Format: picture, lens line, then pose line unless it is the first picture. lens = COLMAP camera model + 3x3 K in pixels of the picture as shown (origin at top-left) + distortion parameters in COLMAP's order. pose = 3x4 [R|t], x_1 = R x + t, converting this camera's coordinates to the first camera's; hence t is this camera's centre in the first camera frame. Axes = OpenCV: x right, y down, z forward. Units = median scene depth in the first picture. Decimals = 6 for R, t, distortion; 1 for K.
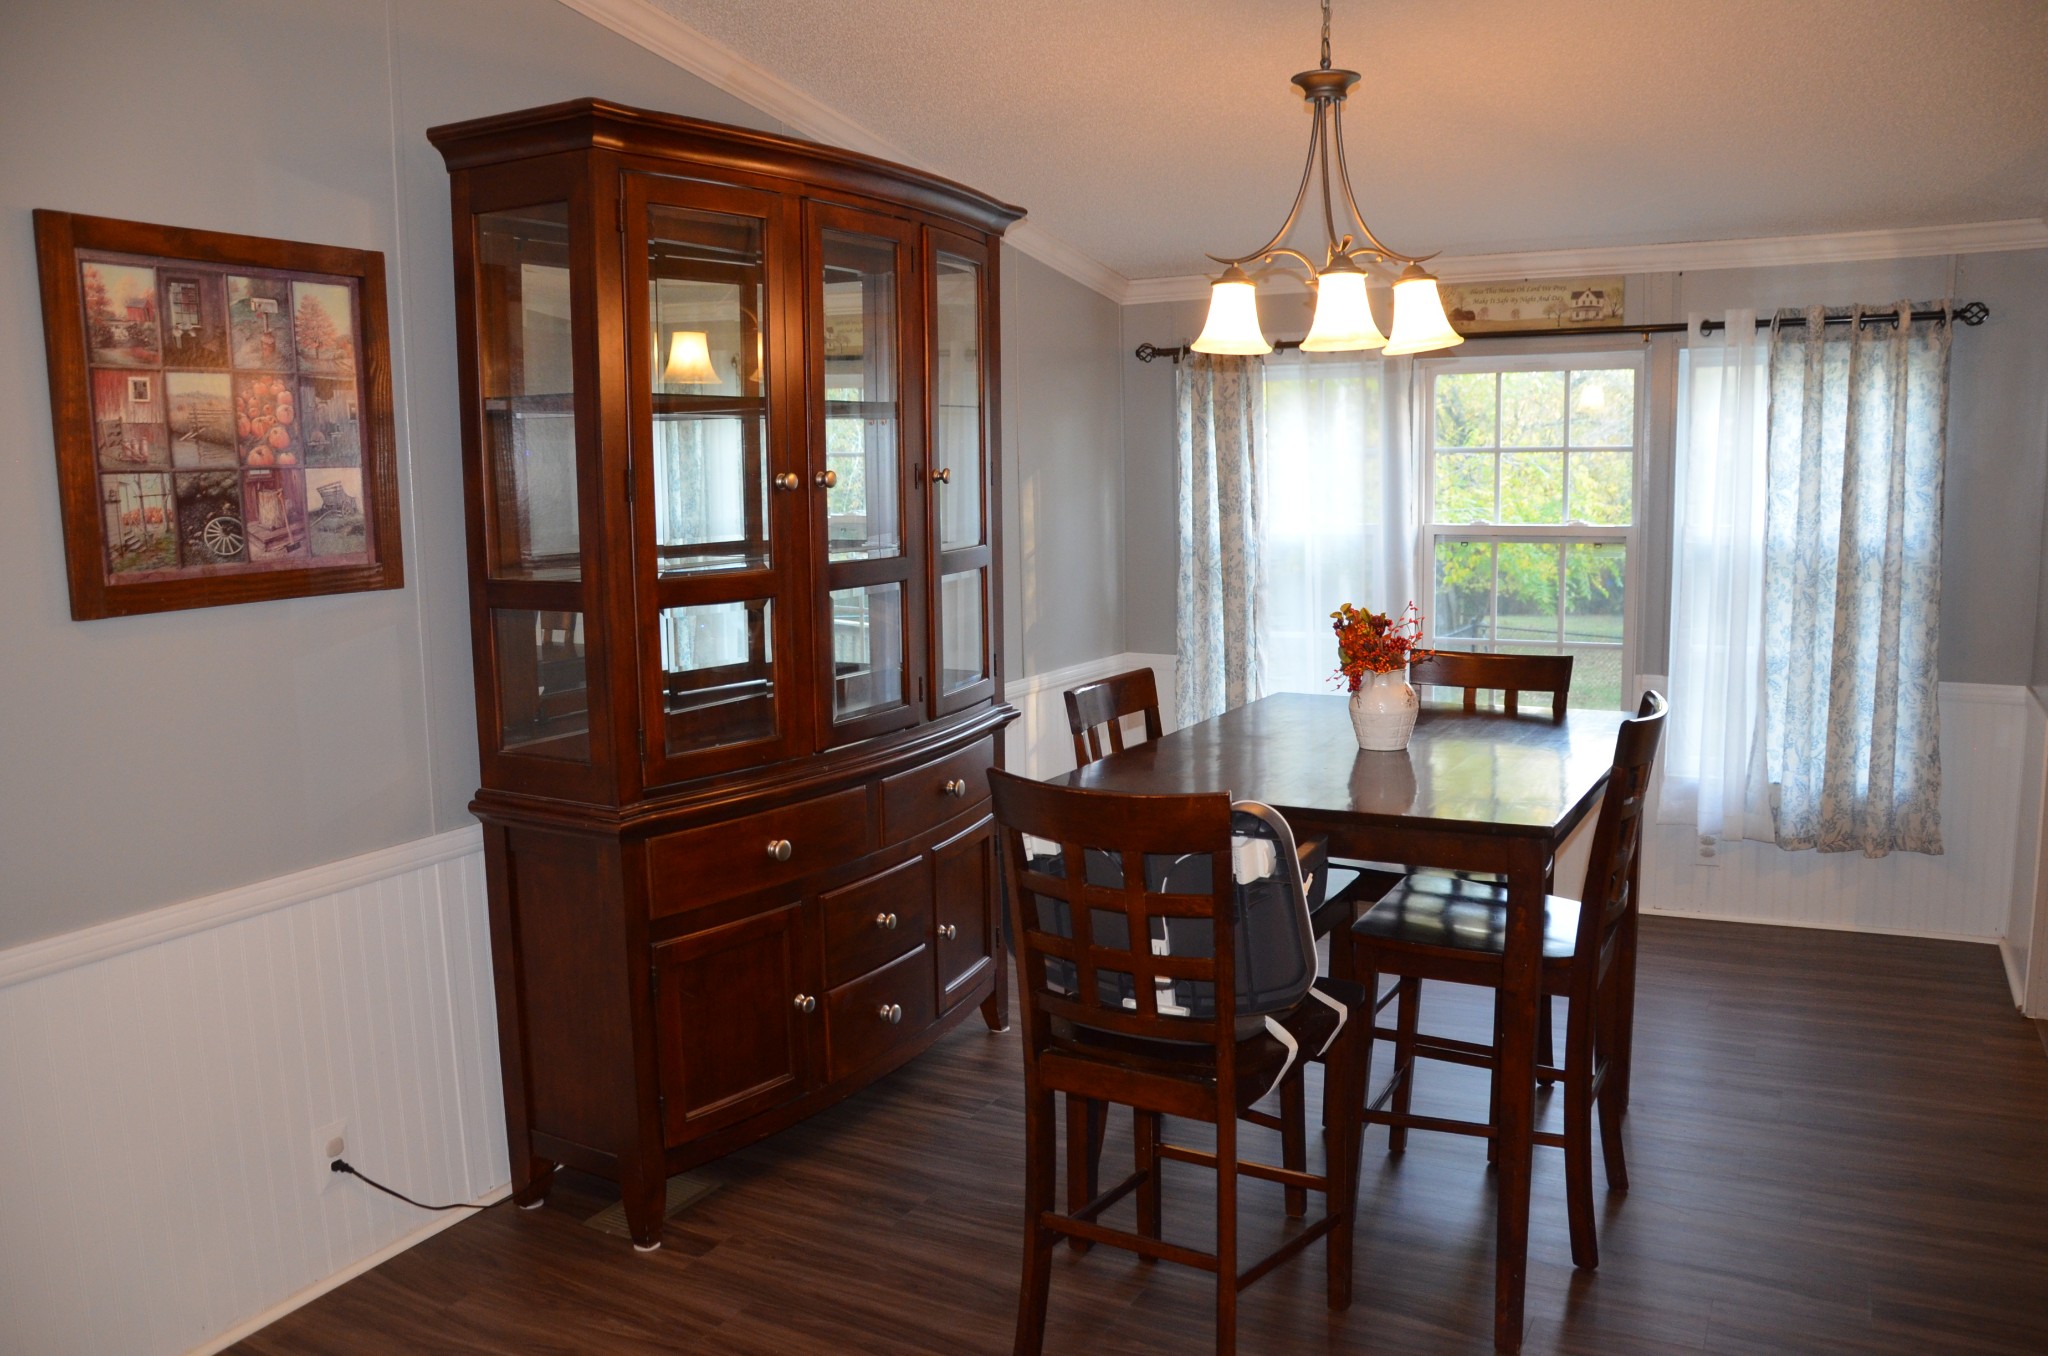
lens RADIAL K [[1580.2, 0, 1034.4], [0, 1580.2, 712.2], [0, 0, 1]] dist [-0.164381, 0.126915]
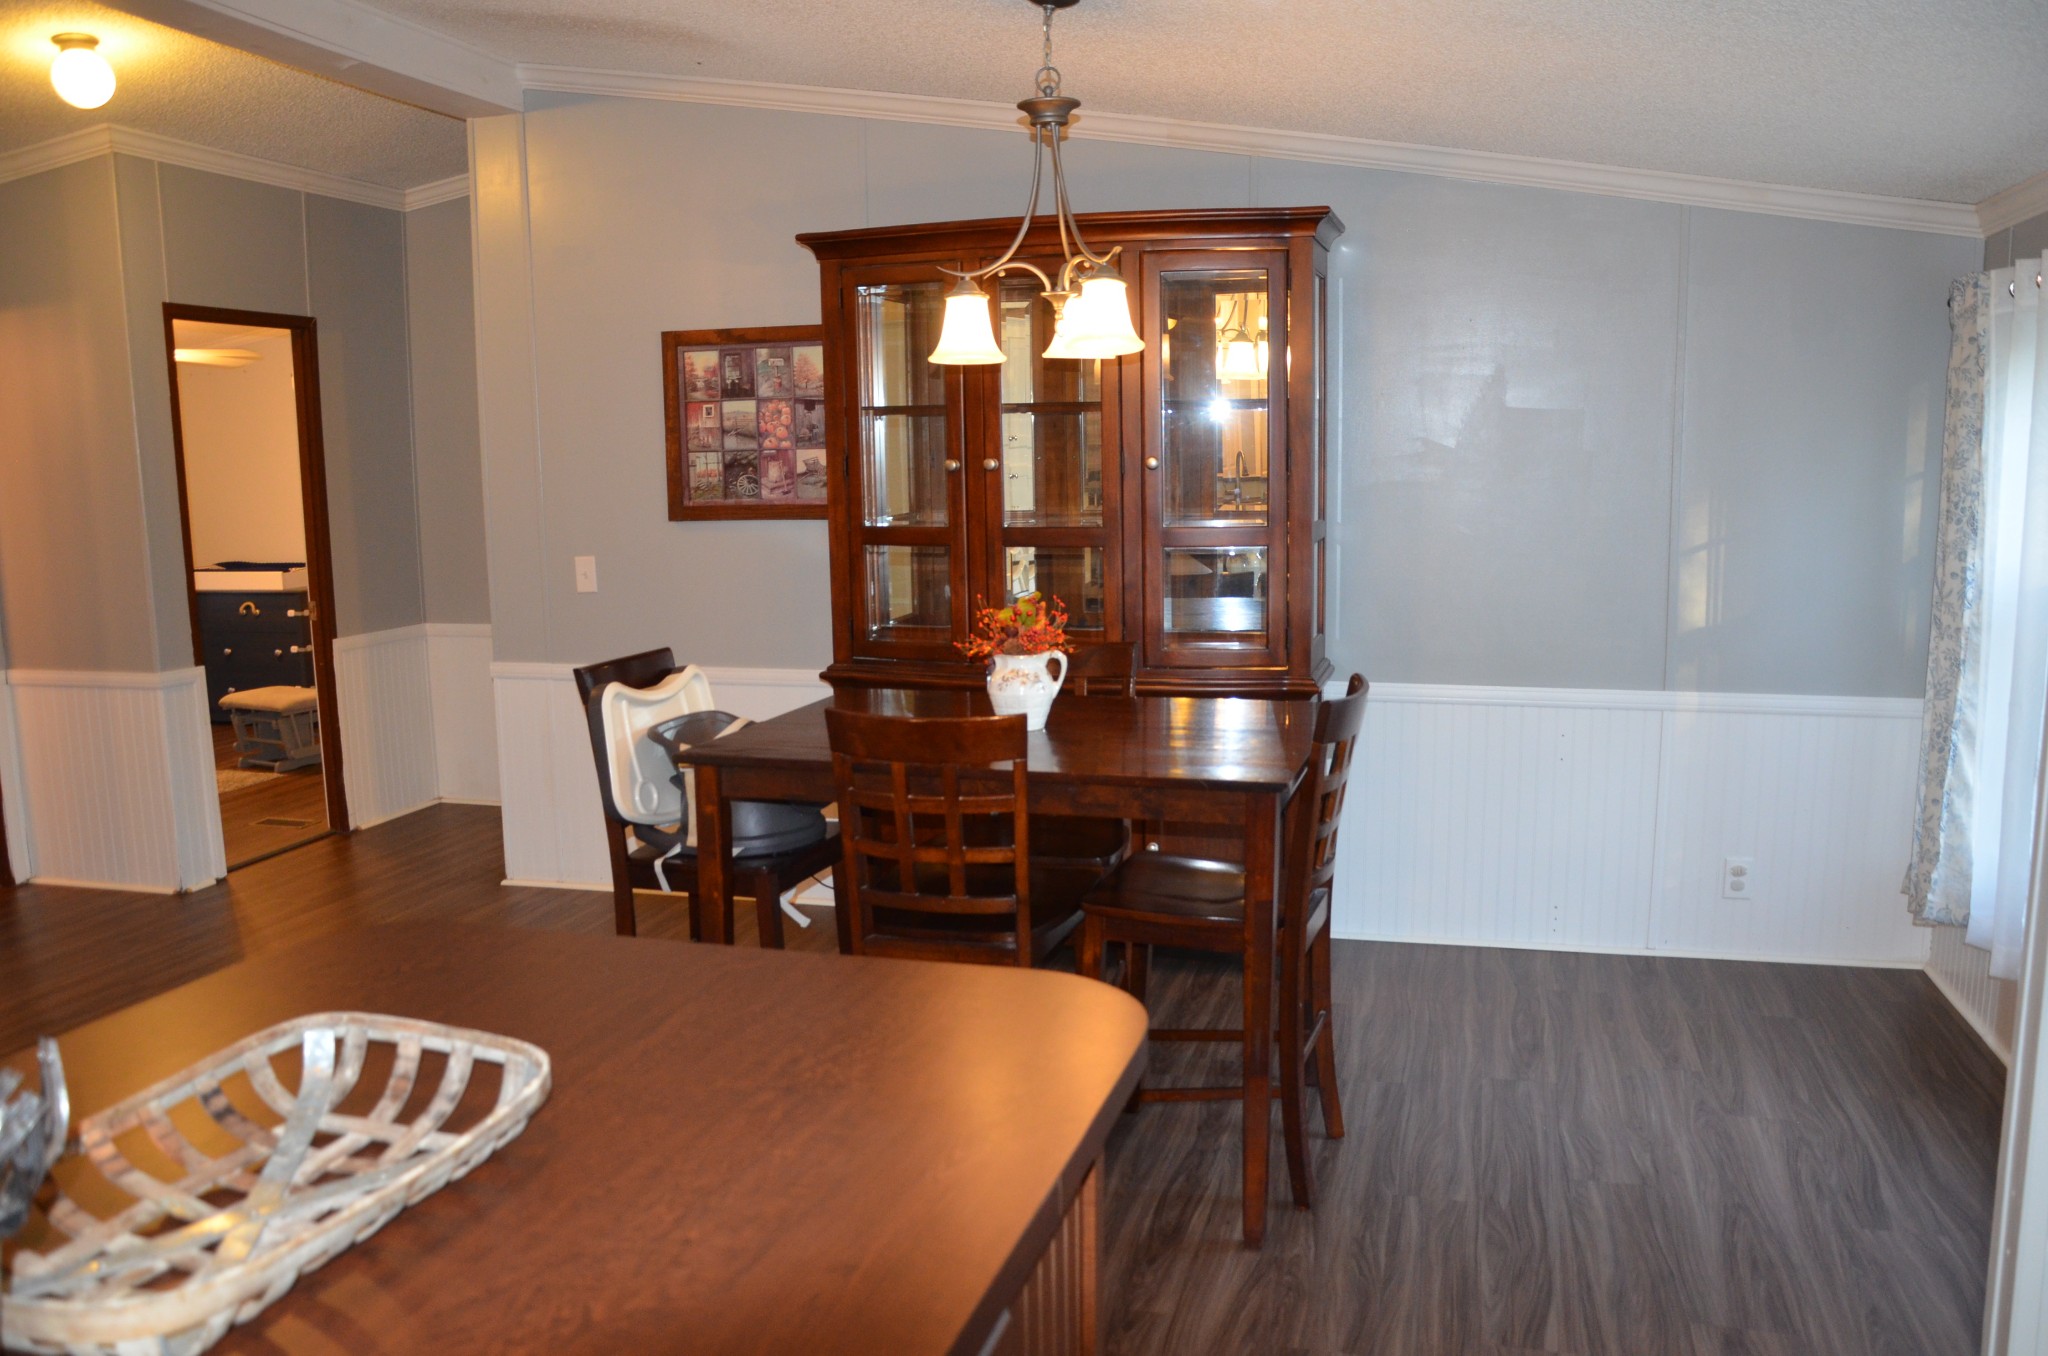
lens RADIAL K [[1580.2, 0, 1034.4], [0, 1580.2, 712.2], [0, 0, 1]] dist [-0.164381, 0.126915]
pose [[0.234426, 0.178032, -0.955693, 1.507645], [-0.141535, 0.978863, 0.147631, -0.179115], [0.961776, 0.100655, 0.254669, 0.878613]]
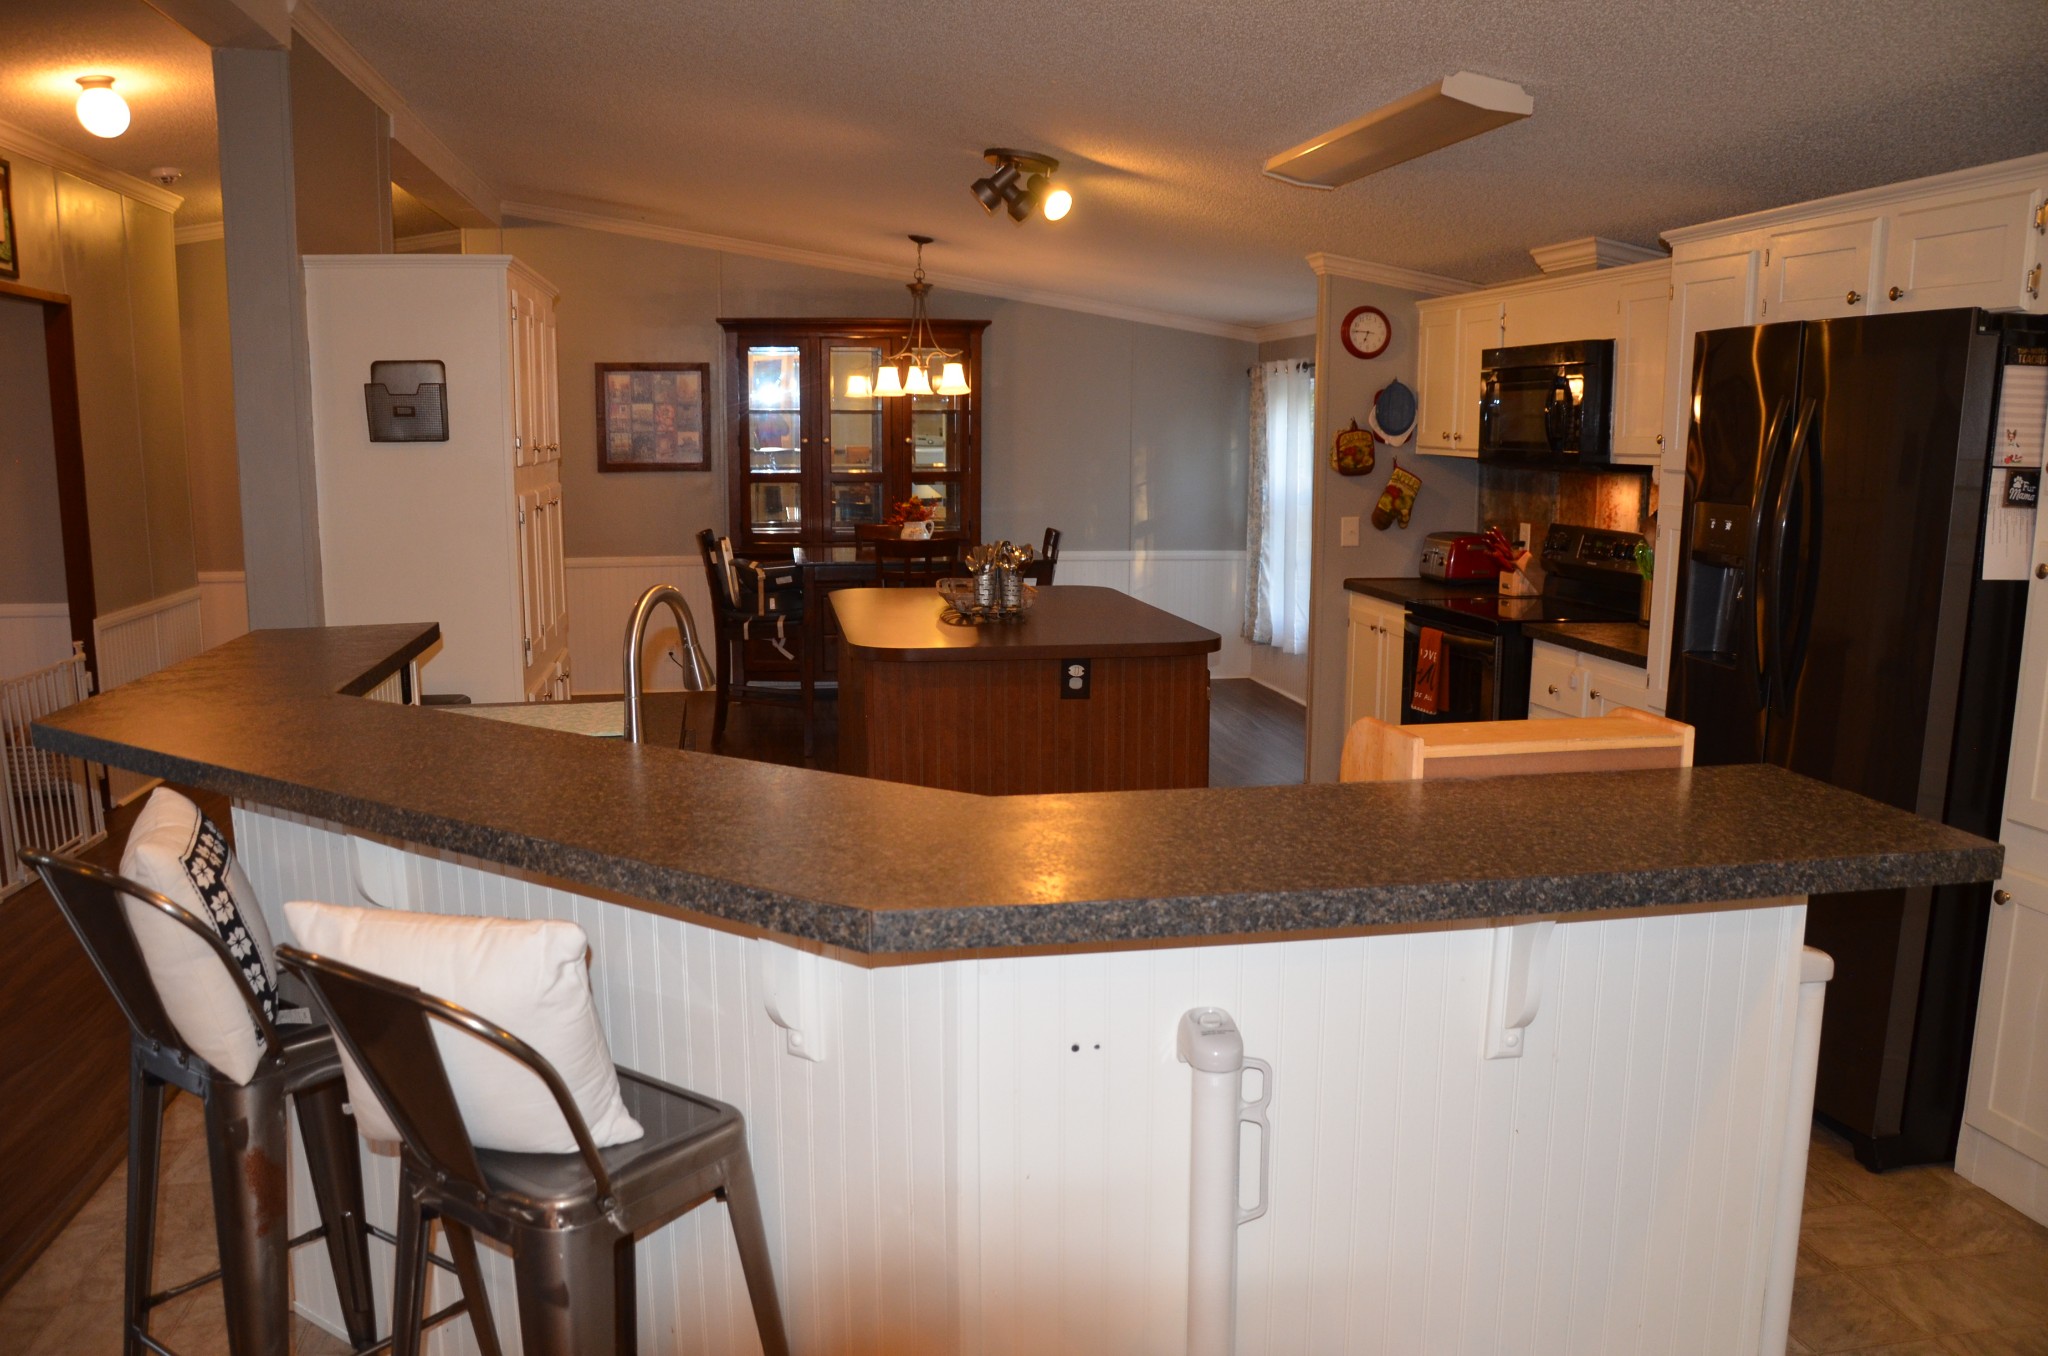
lens RADIAL K [[1580.2, 0, 1034.4], [0, 1580.2, 712.2], [0, 0, 1]] dist [-0.164381, 0.126915]
pose [[0.633011, 0.159997, -0.757428, 2.740920], [-0.137352, 0.986098, 0.093511, 0.013139], [0.761861, 0.044841, 0.646187, -0.558386]]
